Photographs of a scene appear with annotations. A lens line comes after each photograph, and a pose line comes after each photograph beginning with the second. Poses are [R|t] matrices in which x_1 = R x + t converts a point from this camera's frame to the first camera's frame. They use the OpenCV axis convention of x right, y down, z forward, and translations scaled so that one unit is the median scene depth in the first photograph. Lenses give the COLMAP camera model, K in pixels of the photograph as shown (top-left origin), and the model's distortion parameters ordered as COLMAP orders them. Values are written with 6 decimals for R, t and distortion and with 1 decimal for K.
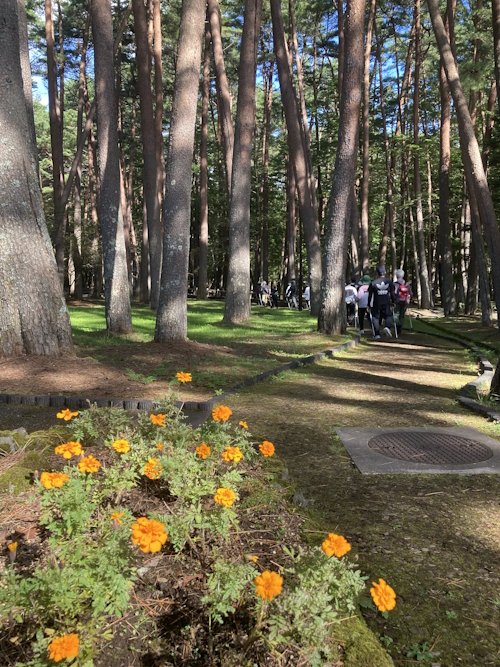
lens RADIAL K [[558.8, 0, 262.2], [0, 558.8, 332.1], [0, 0, 1]] dist [0.050155, -0.008331]
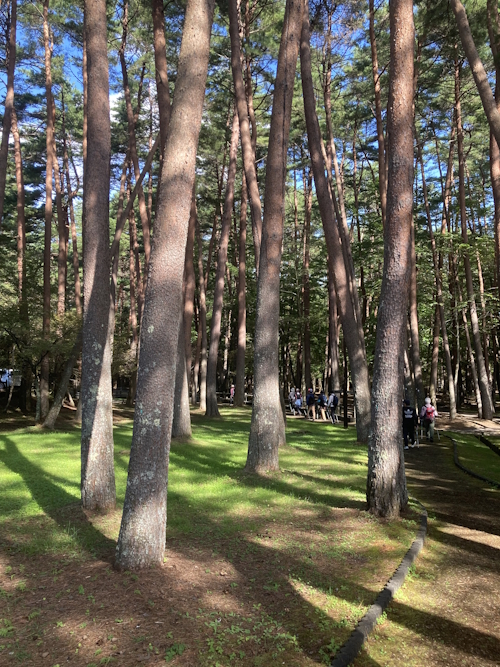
lens RADIAL K [[558.8, 0, 262.2], [0, 558.8, 332.1], [0, 0, 1]] dist [0.050155, -0.008331]
pose [[0.996684, -0.013060, -0.080315, 0.007573], [-0.000158, 0.986723, -0.162411, -0.031266], [0.081370, 0.161886, 0.983449, 0.068441]]
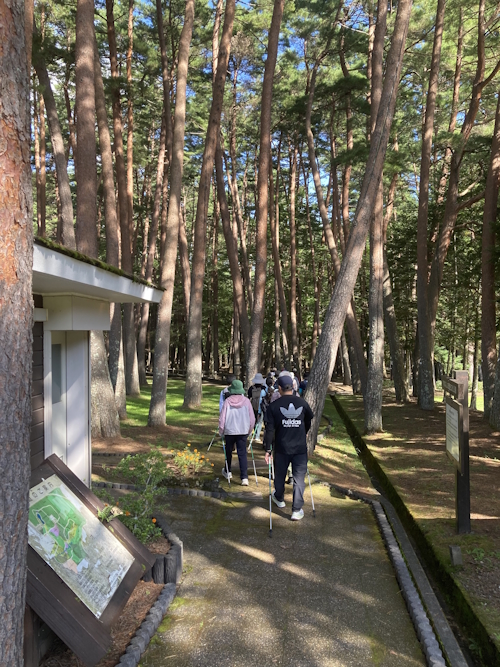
lens RADIAL K [[558.8, 0, 262.2], [0, 558.8, 332.1], [0, 0, 1]] dist [0.050155, -0.008331]
pose [[0.996402, -0.001527, 0.084740, 0.005054], [0.011489, 0.993042, -0.117202, -0.014601], [-0.083971, 0.117754, 0.989486, -0.182609]]
